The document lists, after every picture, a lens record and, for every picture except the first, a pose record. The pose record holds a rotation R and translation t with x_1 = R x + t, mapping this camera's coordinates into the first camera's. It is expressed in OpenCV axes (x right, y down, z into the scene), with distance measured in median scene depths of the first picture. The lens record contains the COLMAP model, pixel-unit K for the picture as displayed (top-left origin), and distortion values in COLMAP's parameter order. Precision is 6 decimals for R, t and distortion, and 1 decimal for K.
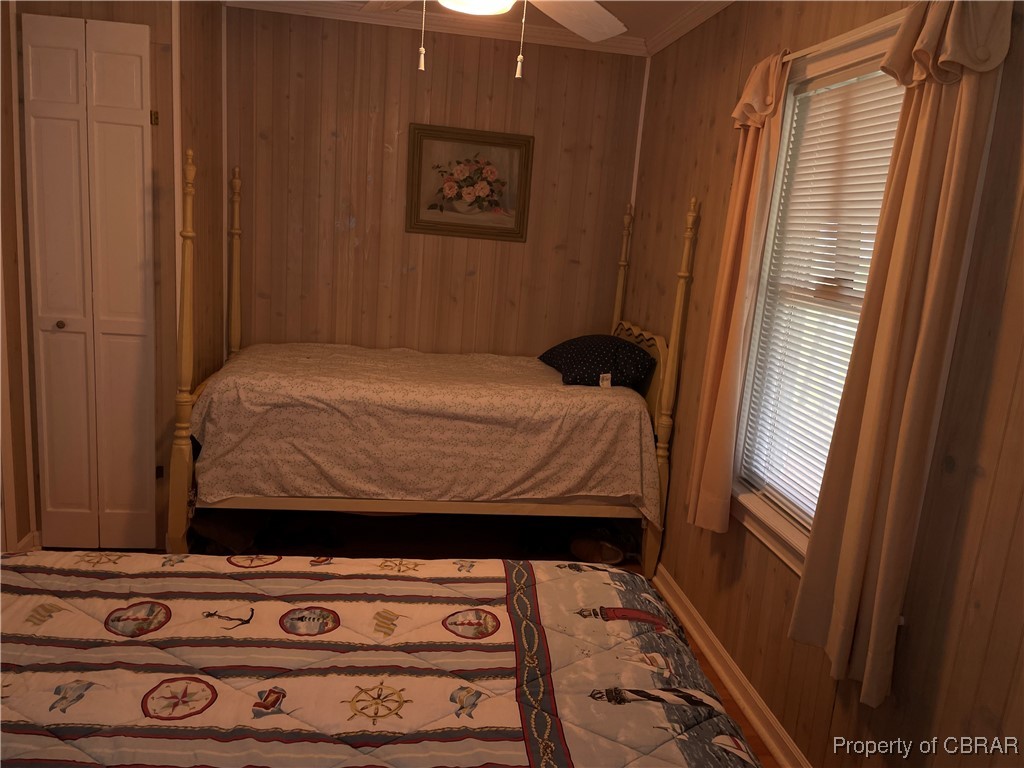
lens RADIAL K [[775.9, 0, 518.6], [0, 775.9, 381.0], [0, 0, 1]] dist [0.110106, -0.149126]
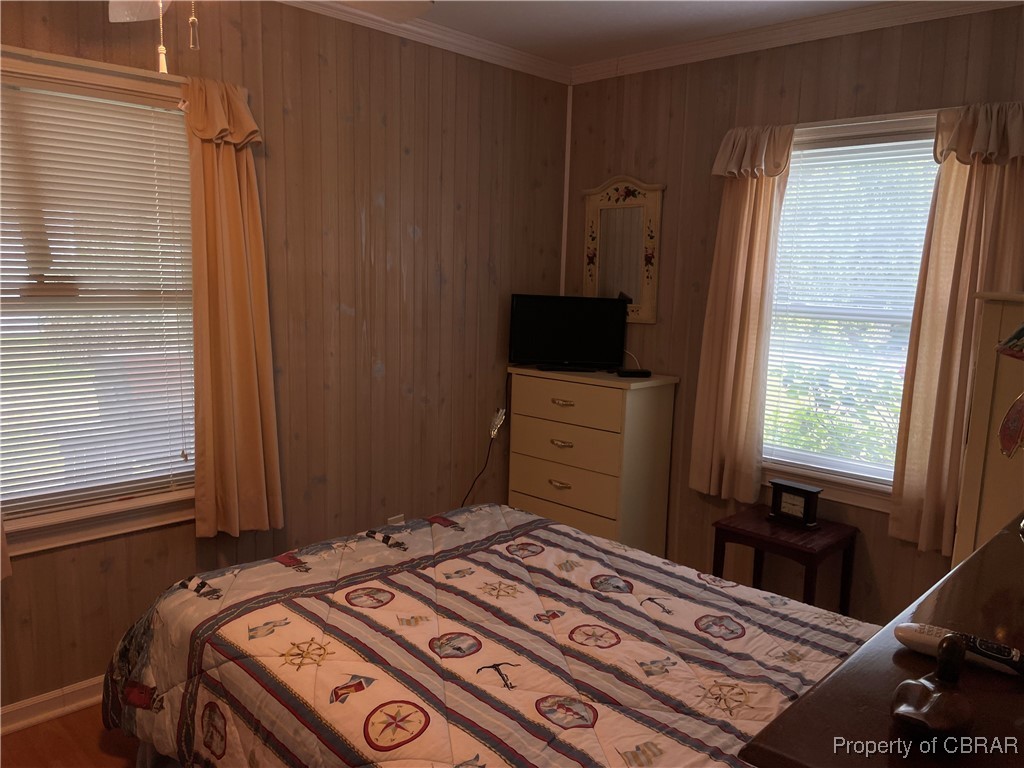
lens RADIAL K [[775.9, 0, 518.6], [0, 775.9, 381.0], [0, 0, 1]] dist [0.110106, -0.149126]
pose [[-0.605339, -0.207235, 0.768517, -1.086546], [0.079987, 0.944787, 0.317772, -0.371844], [-0.791938, 0.253831, -0.555341, 1.468174]]
